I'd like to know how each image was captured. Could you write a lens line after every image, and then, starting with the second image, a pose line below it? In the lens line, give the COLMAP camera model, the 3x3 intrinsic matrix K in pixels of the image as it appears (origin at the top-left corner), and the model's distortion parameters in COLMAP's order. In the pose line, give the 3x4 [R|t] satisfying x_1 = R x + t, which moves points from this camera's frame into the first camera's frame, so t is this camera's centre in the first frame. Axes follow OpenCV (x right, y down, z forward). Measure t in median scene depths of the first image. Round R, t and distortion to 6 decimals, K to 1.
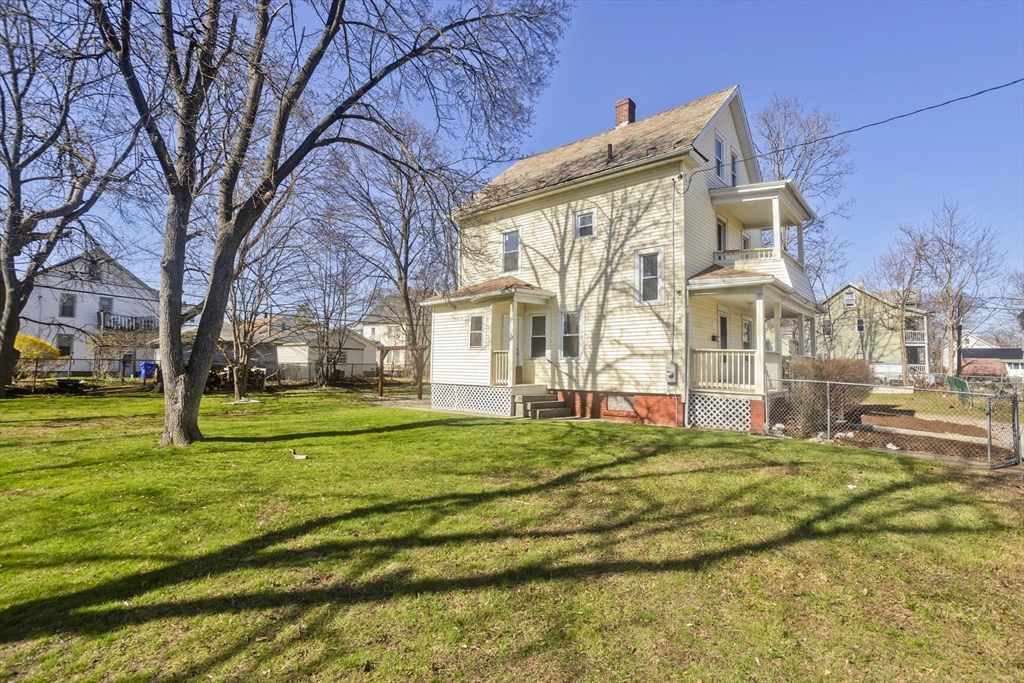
lens RADIAL K [[485.3, 0, 512.9], [0, 485.3, 339.7], [0, 0, 1]] dist [0.002172, 0.000467]
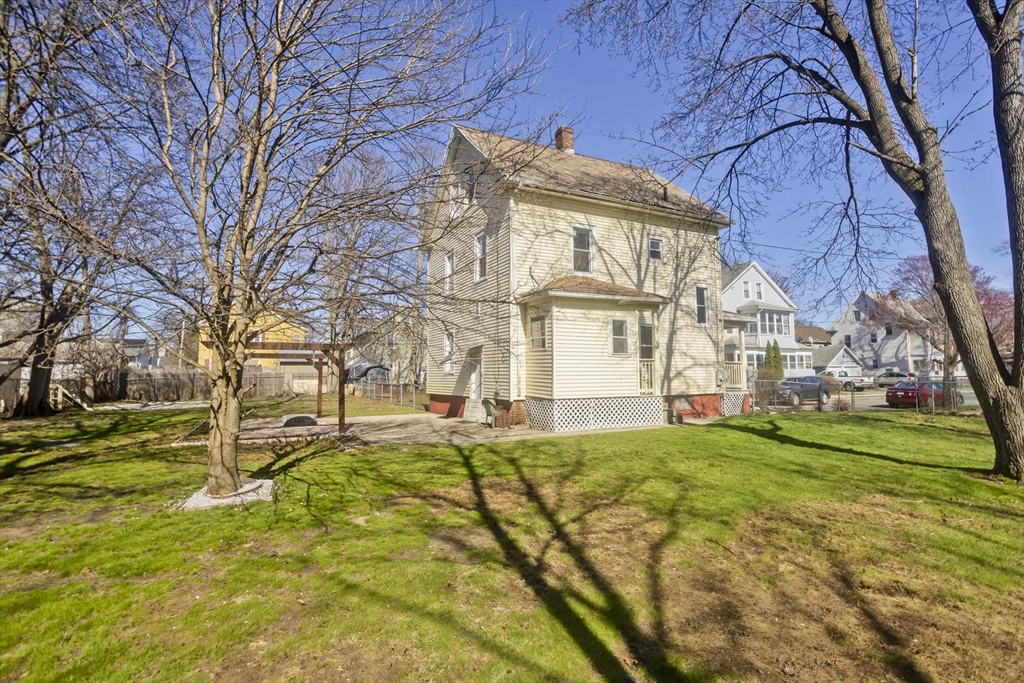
lens RADIAL K [[485.3, 0, 512.1], [0, 485.3, 341.9], [0, 0, 1]] dist [0.002172, 0.000467]
pose [[0.388650, 0.048192, 0.920124, -1.018472], [-0.044369, 0.998452, -0.033554, 0.032897], [-0.920316, -0.027784, 0.390187, 0.865642]]
